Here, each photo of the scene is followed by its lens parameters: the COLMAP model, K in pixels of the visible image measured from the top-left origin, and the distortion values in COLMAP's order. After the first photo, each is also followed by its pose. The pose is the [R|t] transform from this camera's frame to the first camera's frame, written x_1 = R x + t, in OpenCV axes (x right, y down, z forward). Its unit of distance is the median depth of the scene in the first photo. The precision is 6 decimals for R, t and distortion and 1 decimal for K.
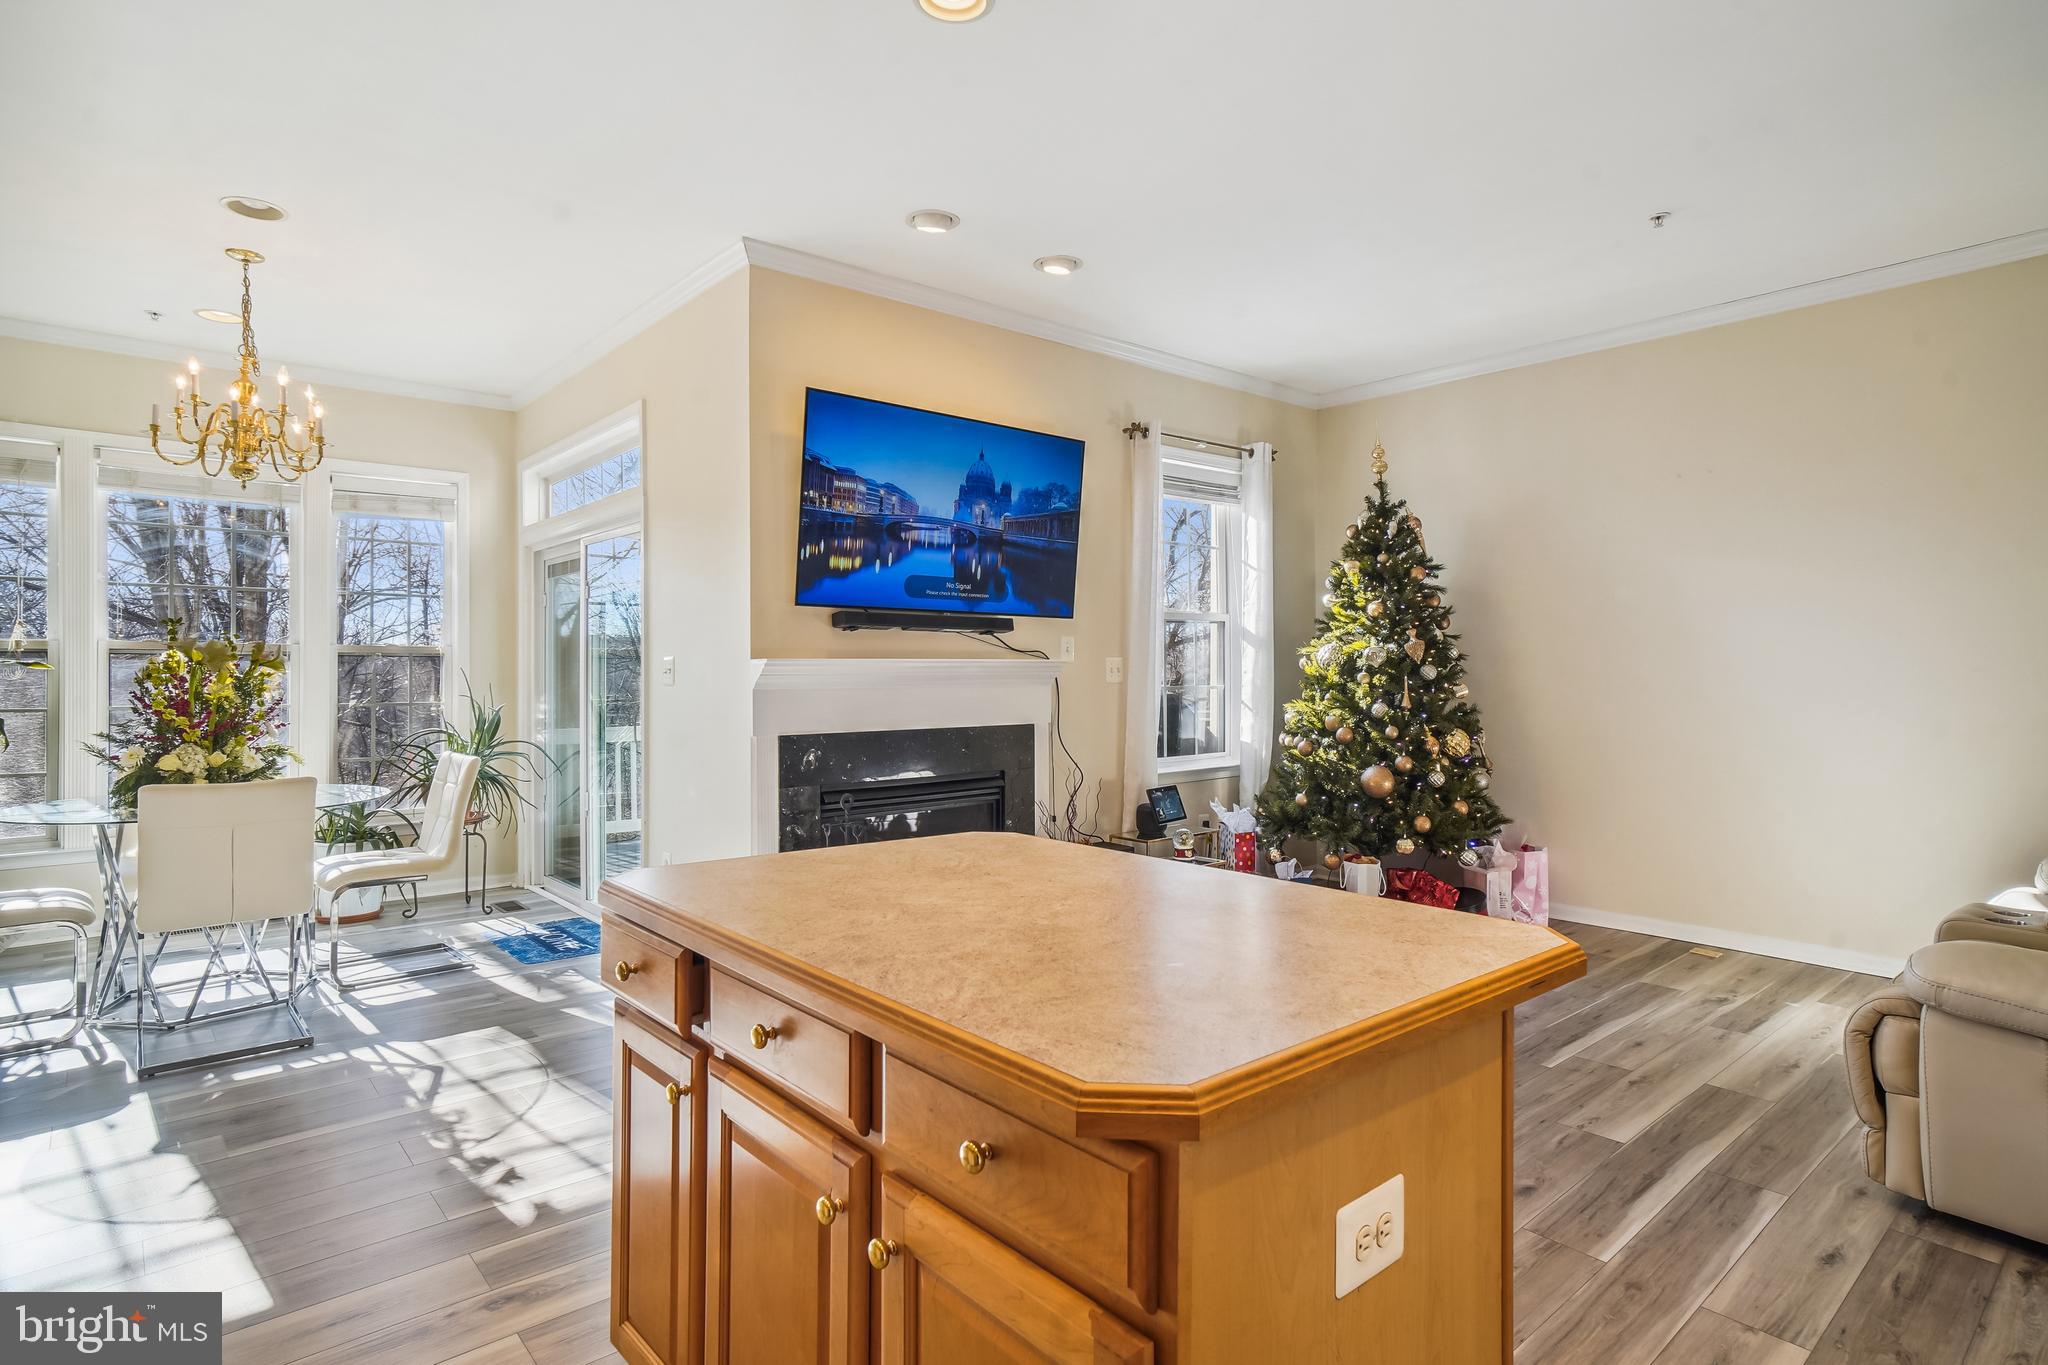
lens RADIAL K [[1078.3, 0, 1027.1], [0, 1078.3, 693.3], [0, 0, 1]] dist [-0.026681, 0.031376]
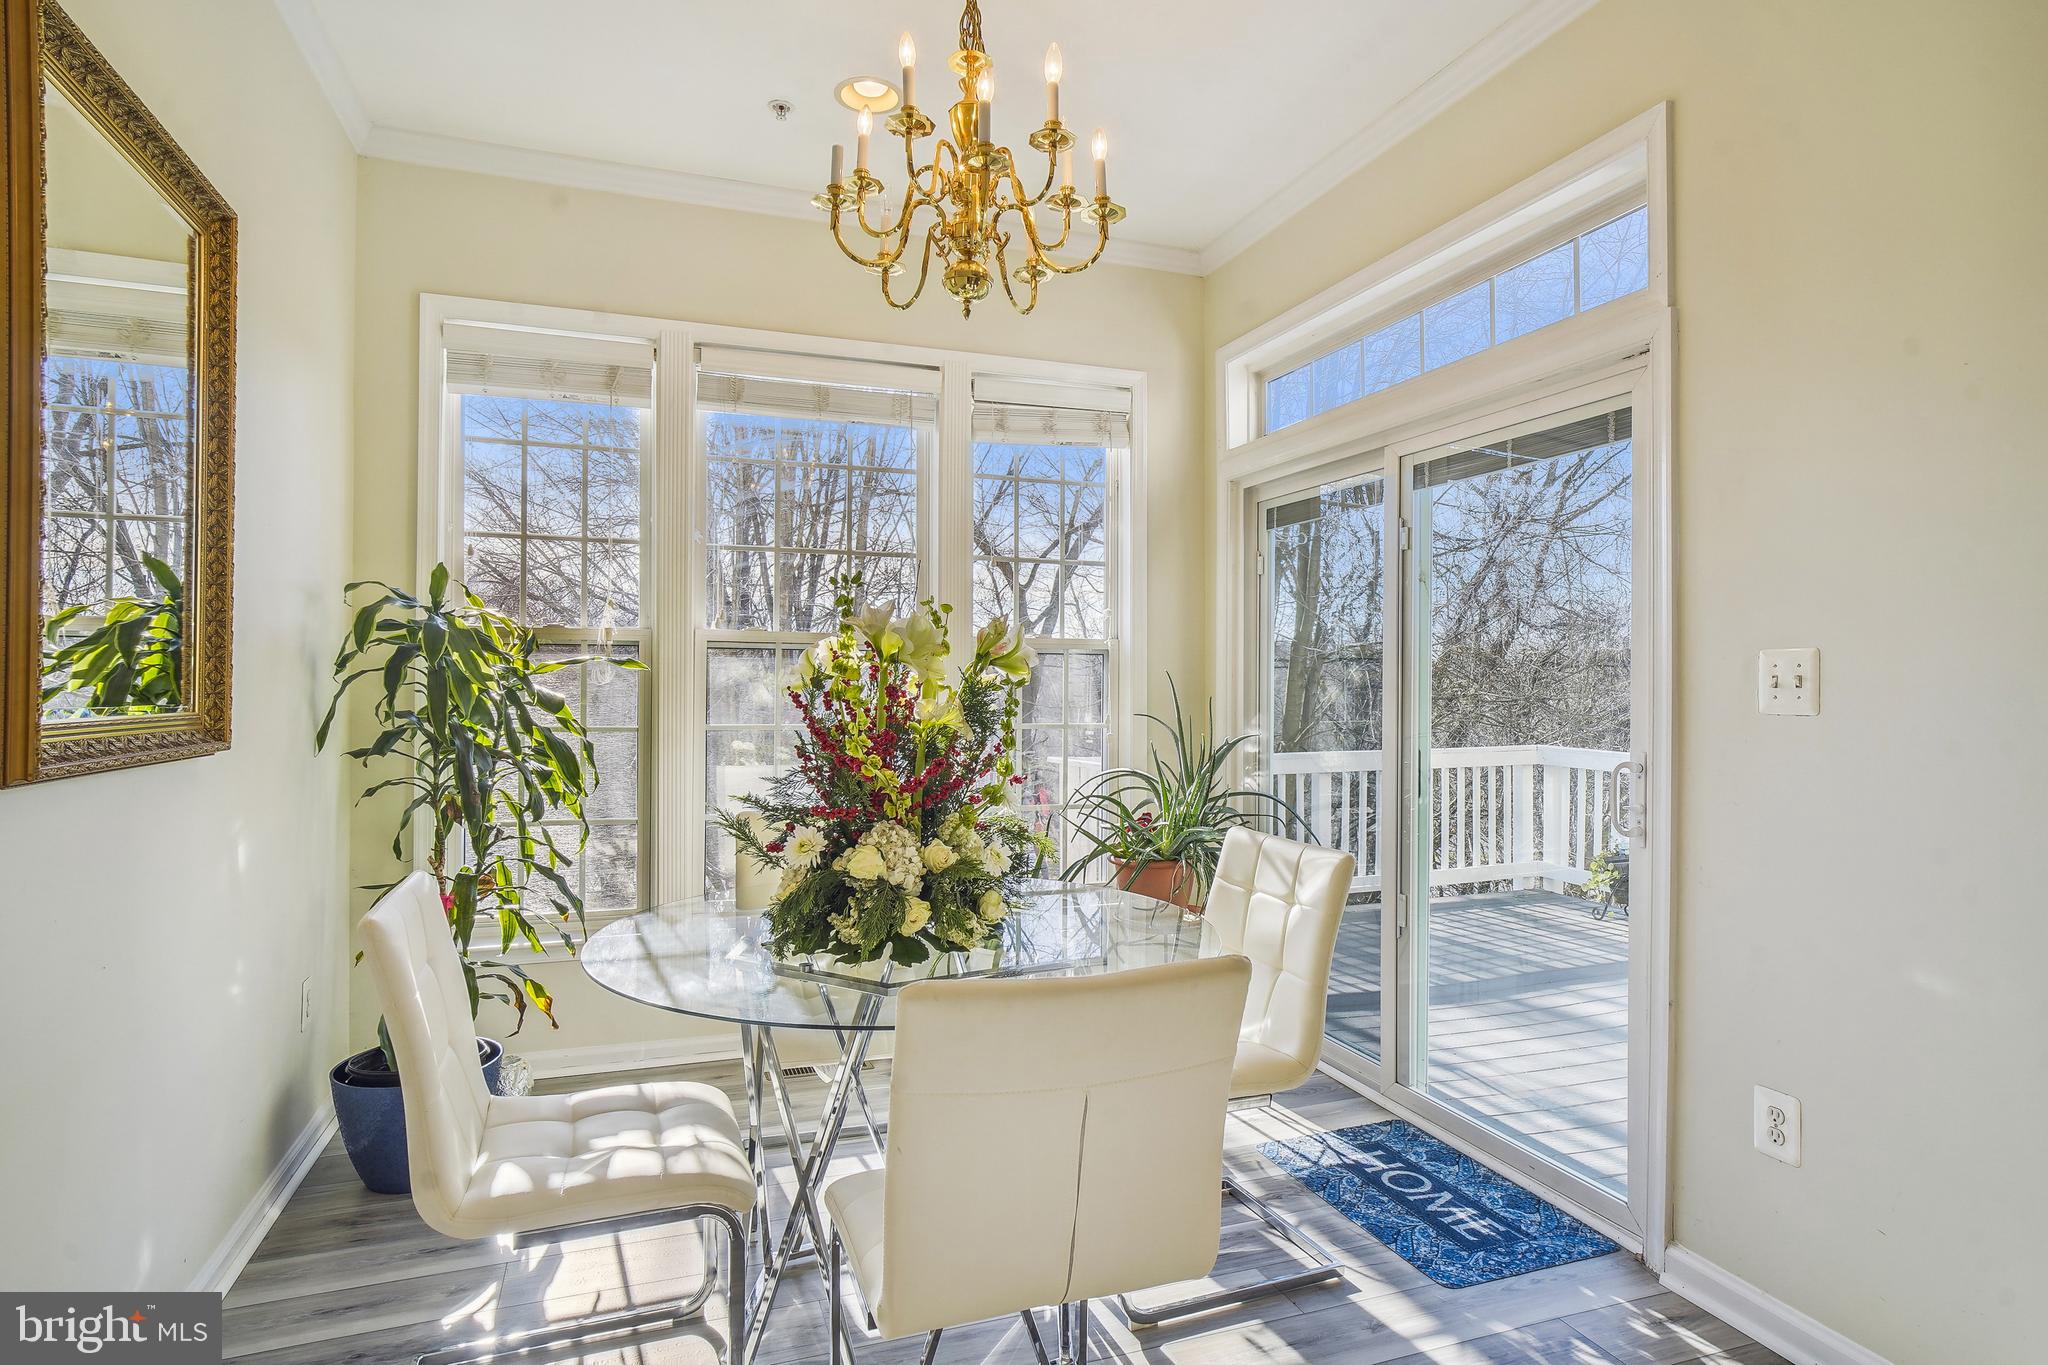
lens RADIAL K [[1068.5, 0, 1018.1], [0, 1068.5, 673.6], [0, 0, 1]] dist [-0.001467, 0.000038]
pose [[0.938135, -0.000853, -0.346270, -0.478730], [-0.008244, 0.999658, -0.024798, -0.008036], [0.346173, 0.026118, 0.937807, 0.481609]]
